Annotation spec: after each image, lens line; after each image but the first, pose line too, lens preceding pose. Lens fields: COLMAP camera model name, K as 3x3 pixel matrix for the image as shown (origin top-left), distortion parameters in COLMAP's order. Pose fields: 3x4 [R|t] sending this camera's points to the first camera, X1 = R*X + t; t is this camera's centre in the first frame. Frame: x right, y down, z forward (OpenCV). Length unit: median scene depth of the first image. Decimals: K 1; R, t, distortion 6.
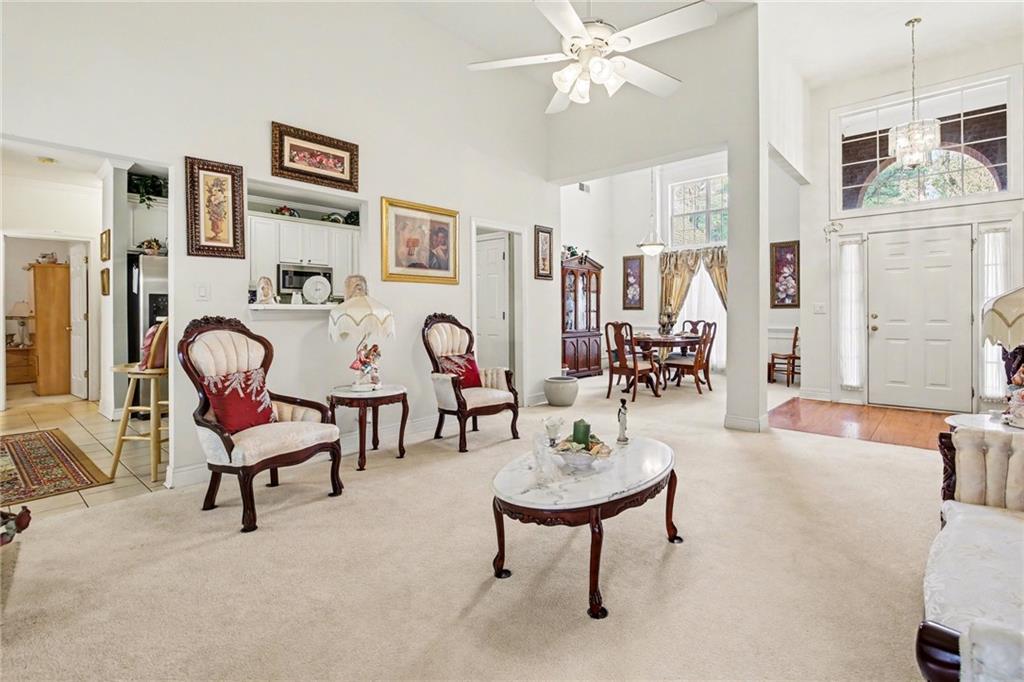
lens RADIAL K [[509.3, 0, 514.0], [0, 509.3, 315.7], [0, 0, 1]] dist [-0.000353, 0.000039]
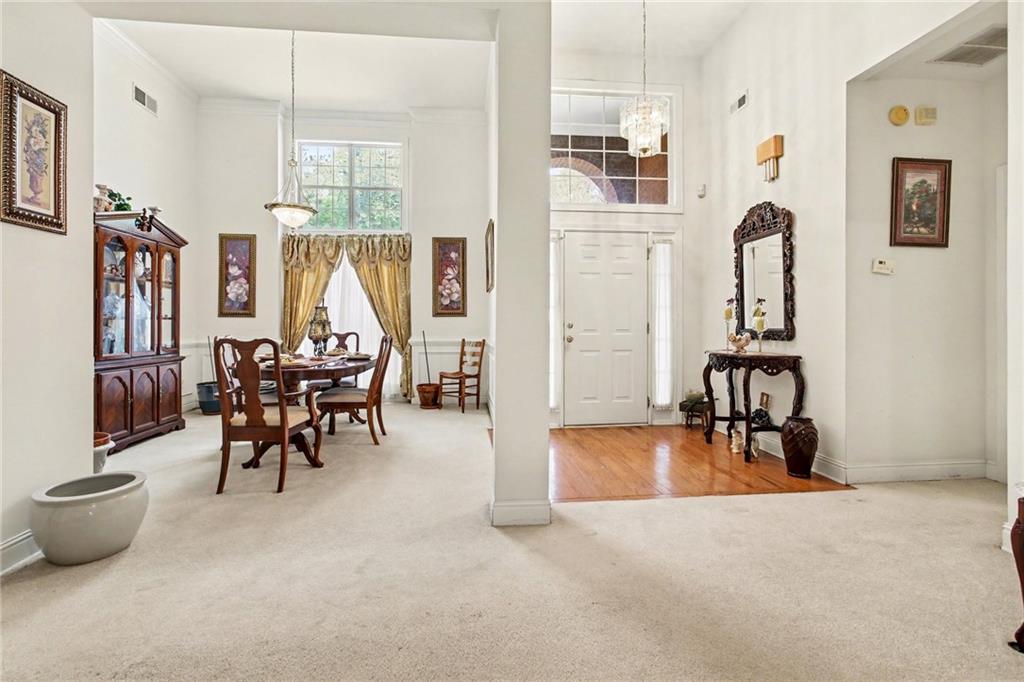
lens RADIAL K [[466.2, 0, 512.7], [0, 466.2, 323.3], [0, 0, 1]] dist [-0.003497, -0.000764]
pose [[0.670377, 0.003733, 0.742012, 0.031743], [0.001945, 0.999975, -0.006788, 0.001463], [-0.742018, 0.005993, 0.670353, 0.384230]]
